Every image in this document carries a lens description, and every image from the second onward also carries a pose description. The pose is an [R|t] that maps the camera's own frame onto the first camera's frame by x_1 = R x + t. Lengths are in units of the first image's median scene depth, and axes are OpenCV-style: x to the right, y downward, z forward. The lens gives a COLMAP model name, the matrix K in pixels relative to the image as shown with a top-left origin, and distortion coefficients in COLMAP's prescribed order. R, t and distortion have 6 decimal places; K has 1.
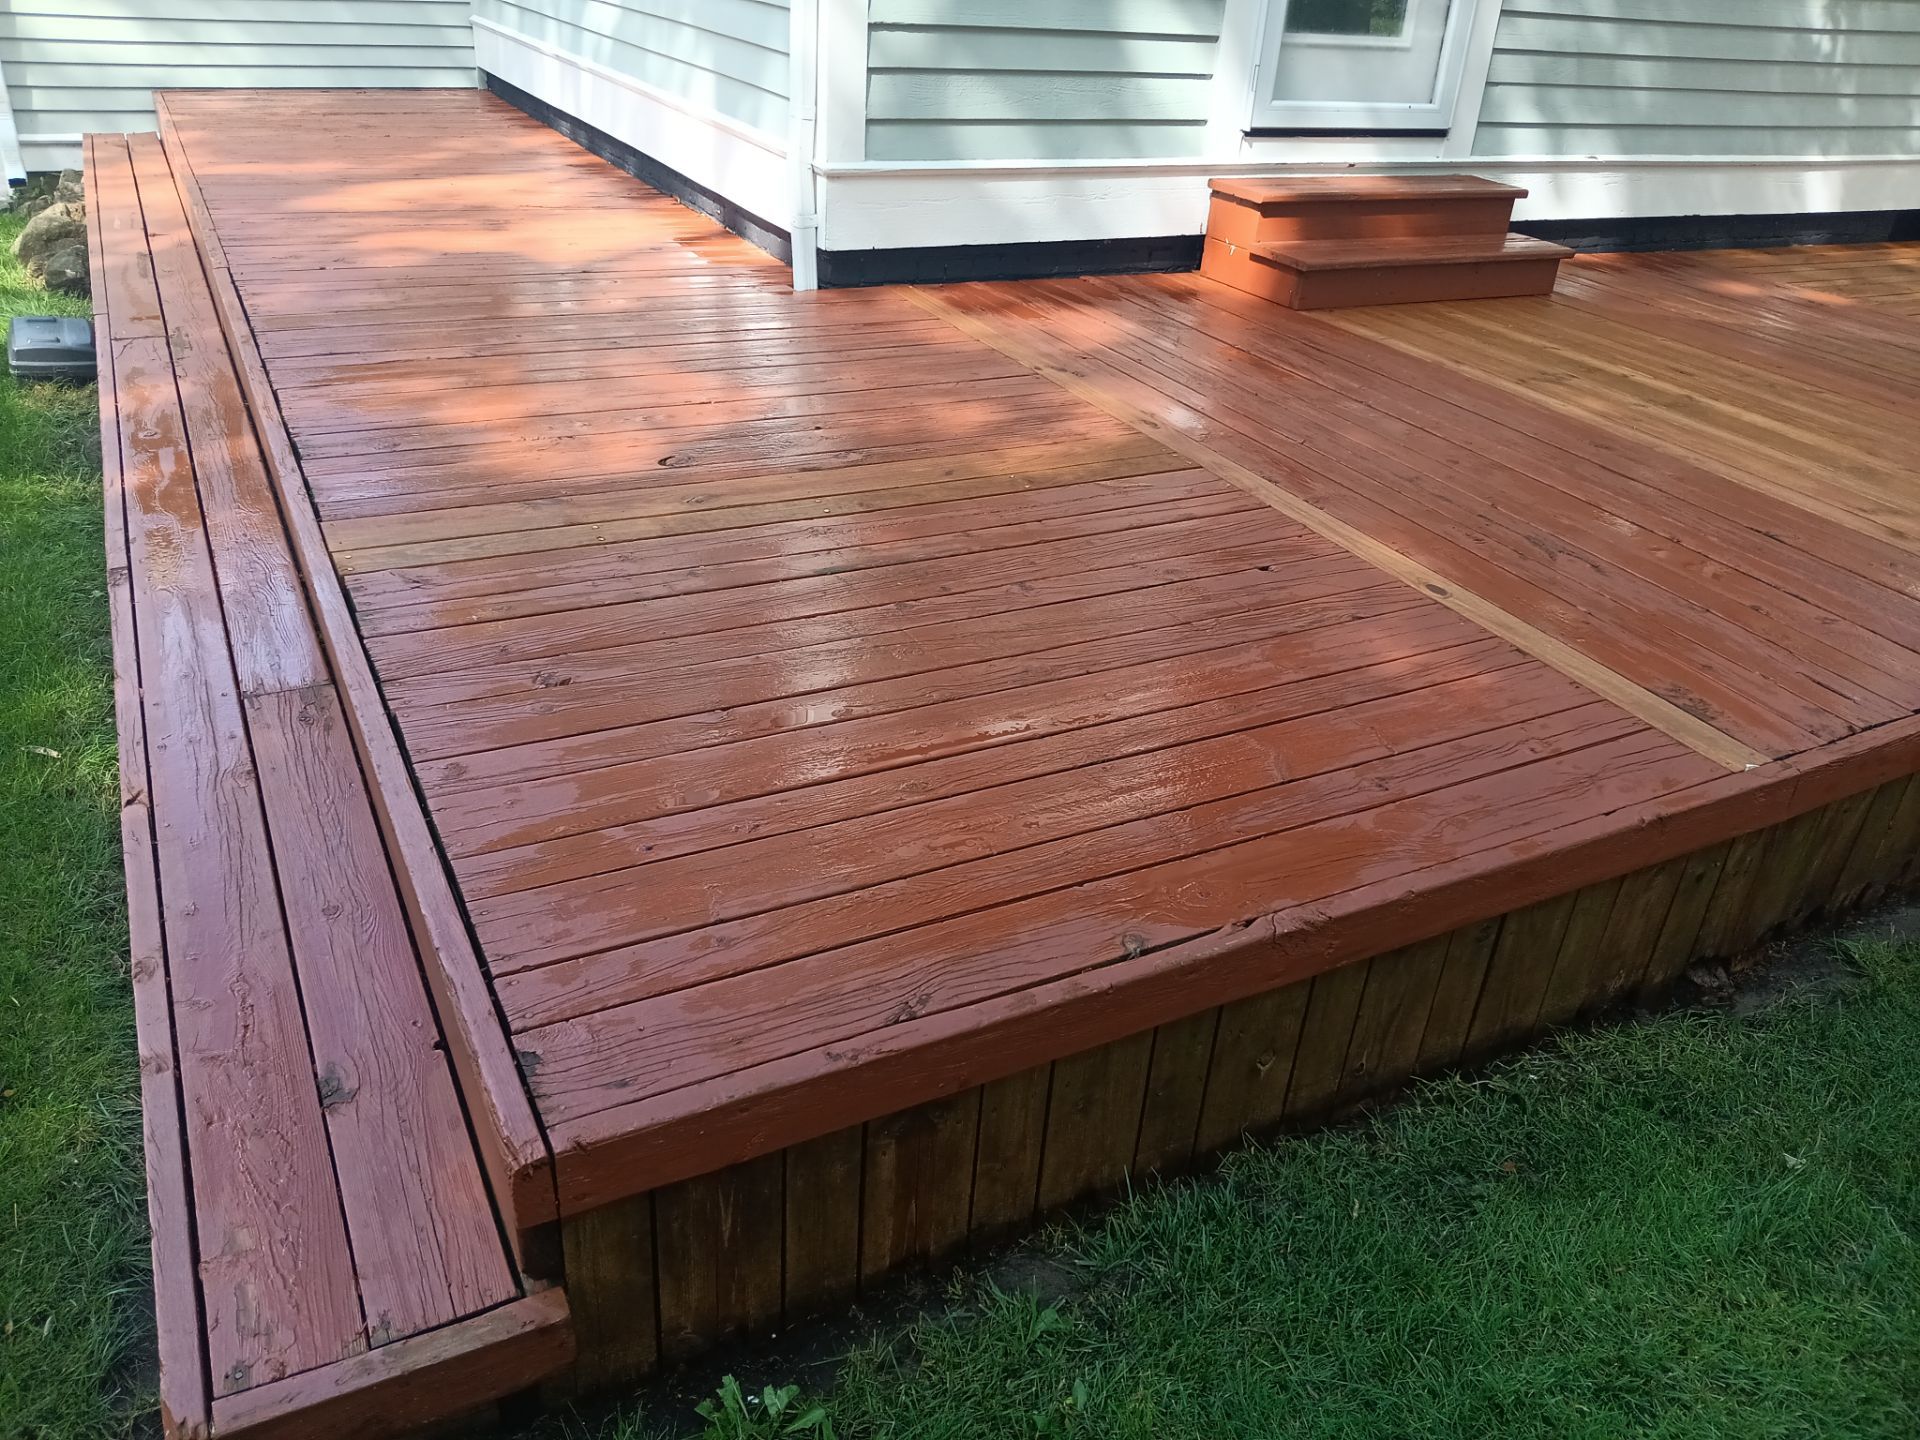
lens RADIAL K [[1484.1, 0, 960.0], [0, 1484.1, 720.0], [0, 0, 1]] dist [0.031870, -0.078910]
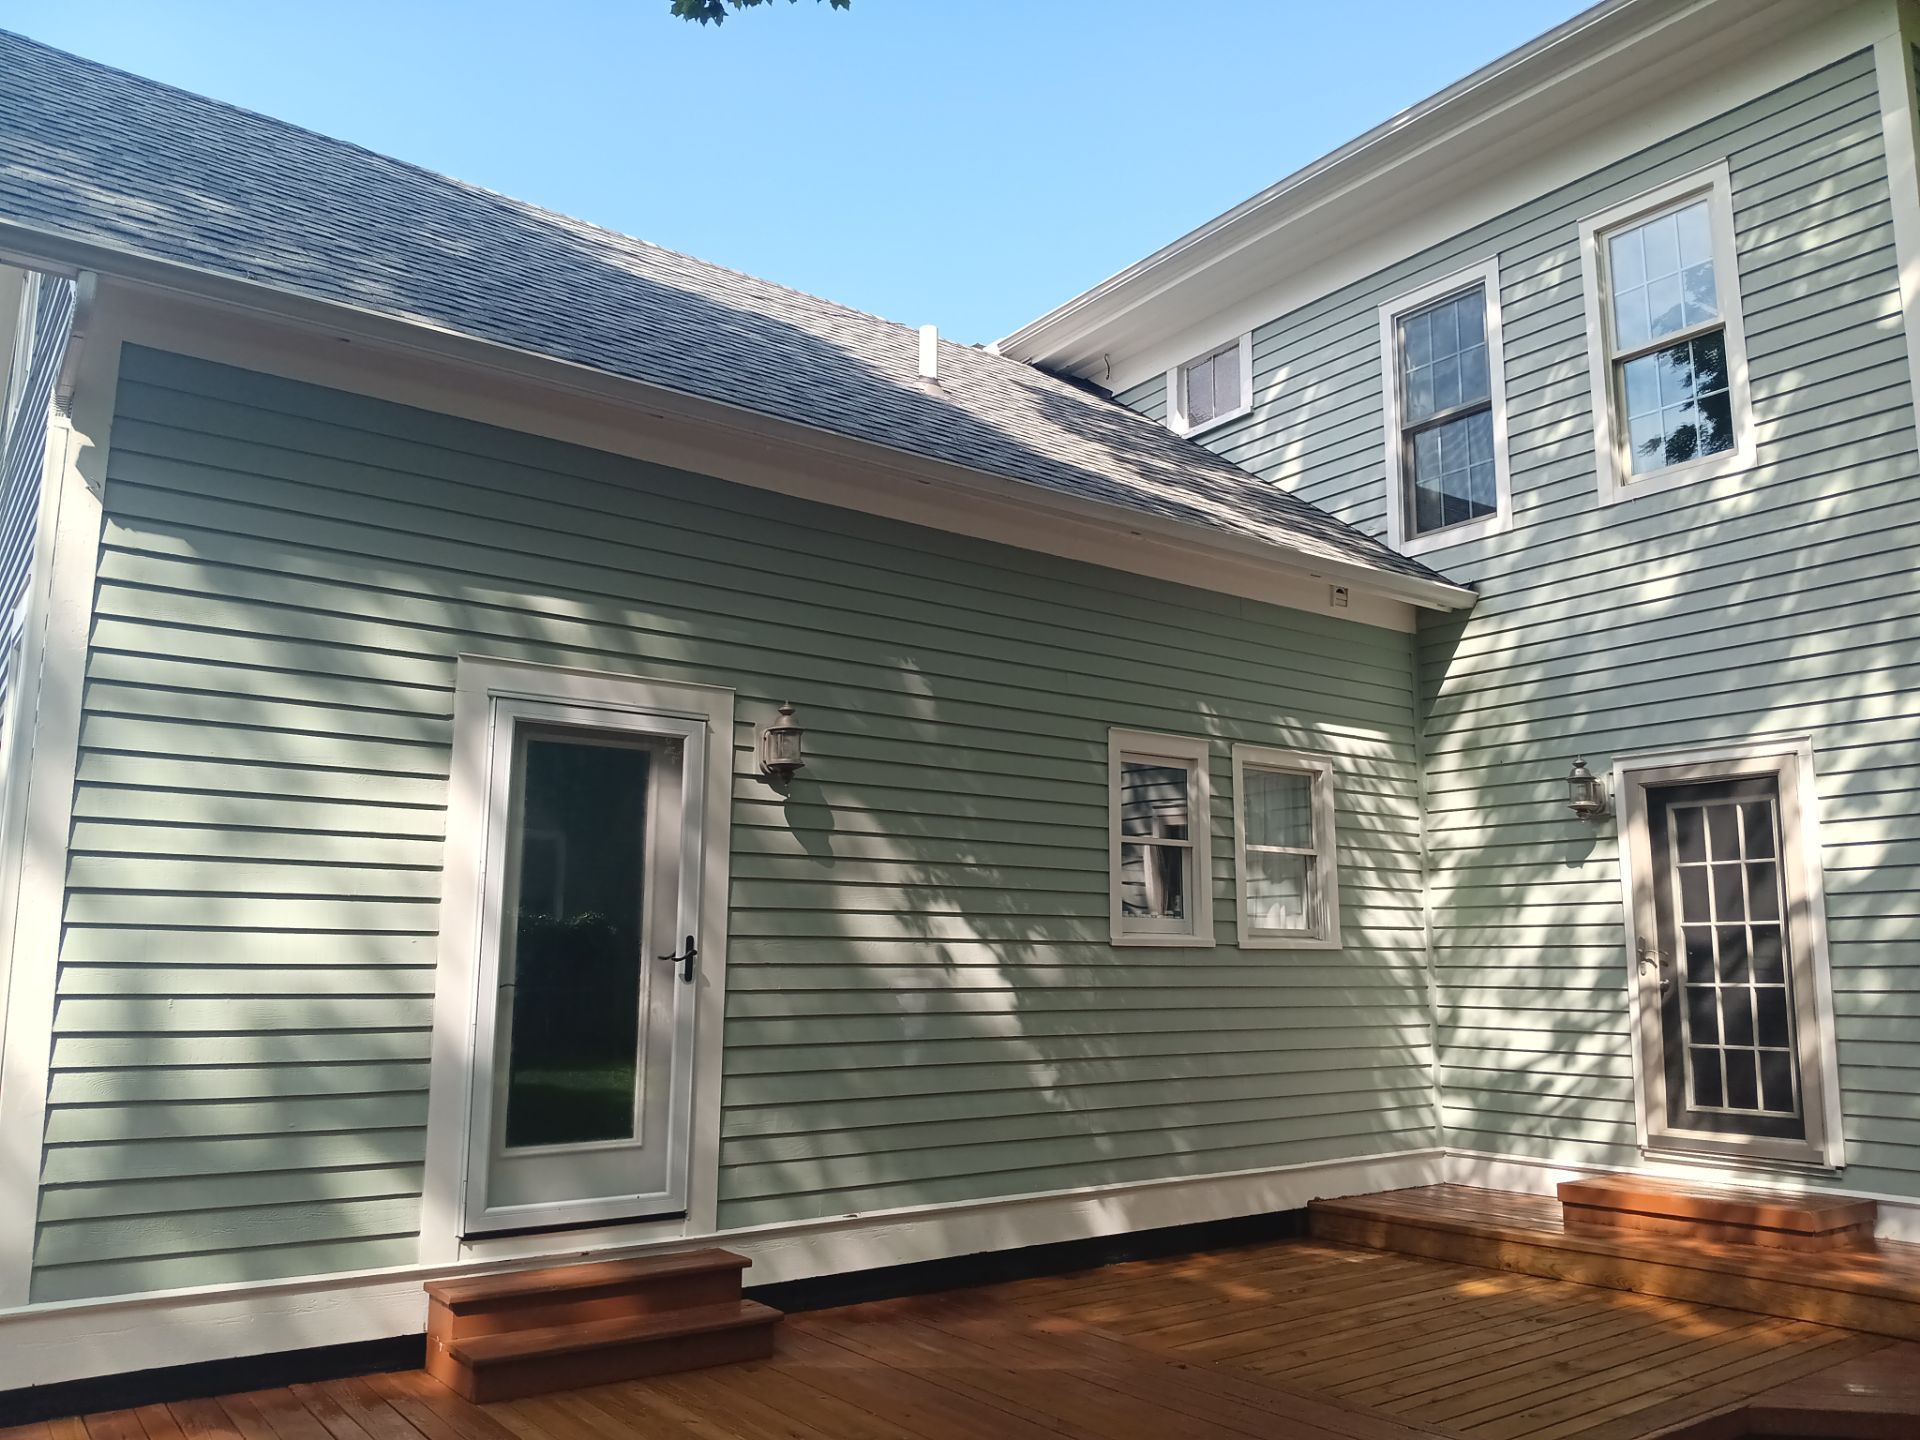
lens RADIAL K [[1484.1, 0, 960.0], [0, 1484.1, 720.0], [0, 0, 1]] dist [0.031870, -0.078910]
pose [[0.984388, -0.040085, 0.171384, 0.356571], [0.137766, 0.781498, -0.608508, 0.027728], [-0.109544, 0.622619, 0.774820, -0.130501]]
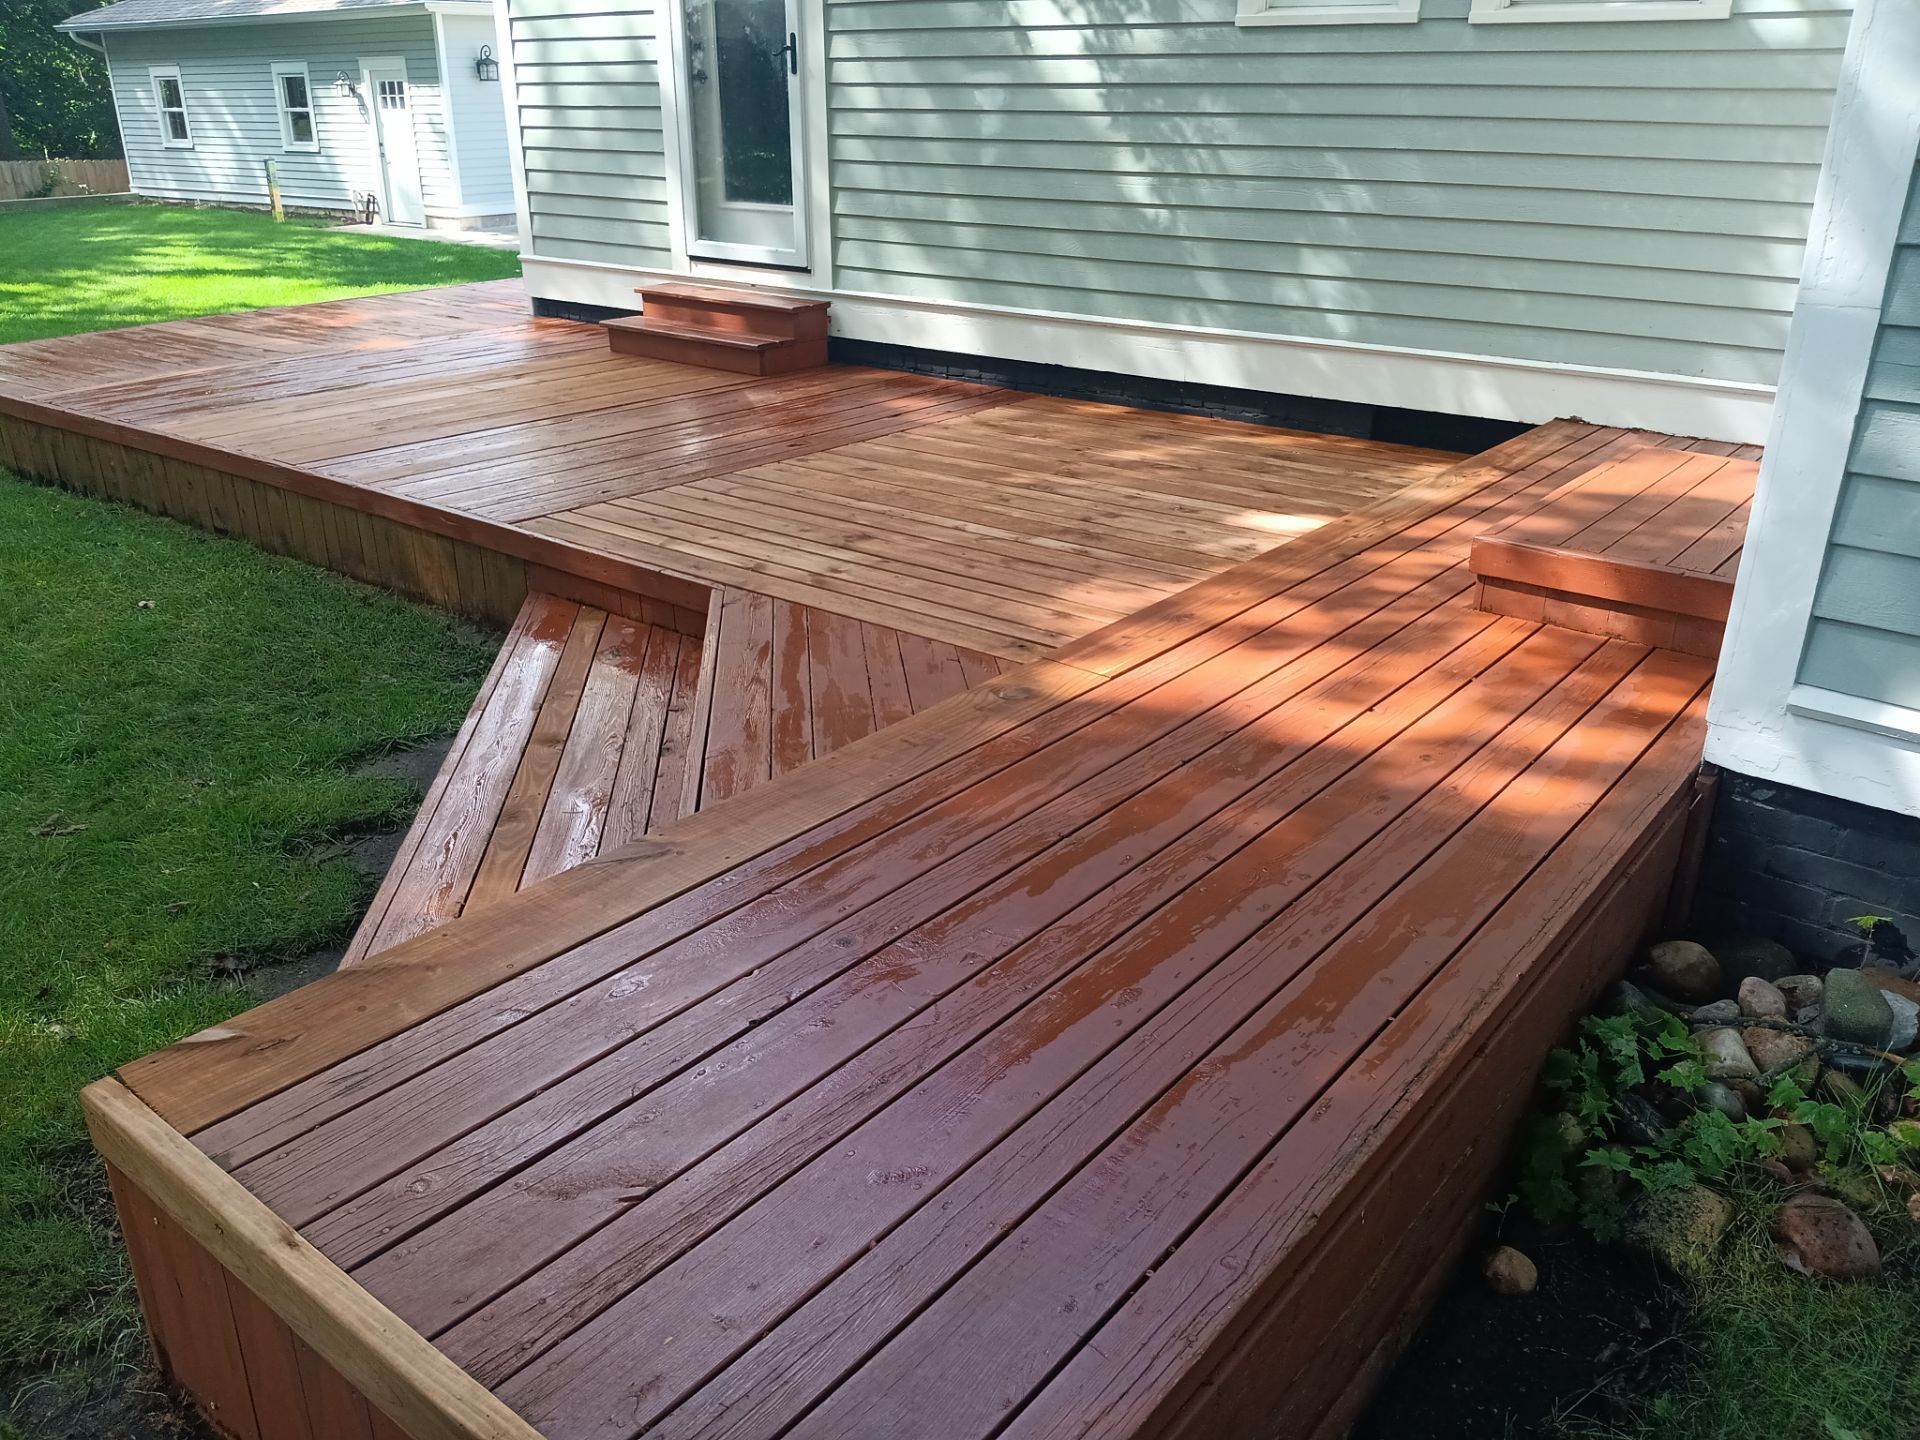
lens RADIAL K [[1484.1, 0, 960.0], [0, 1484.1, 720.0], [0, 0, 1]] dist [0.031870, -0.078910]
pose [[0.406728, 0.298695, -0.863338, 1.763629], [-0.414210, 0.902612, 0.117144, -0.227862], [0.814250, 0.309957, 0.490840, 0.539617]]
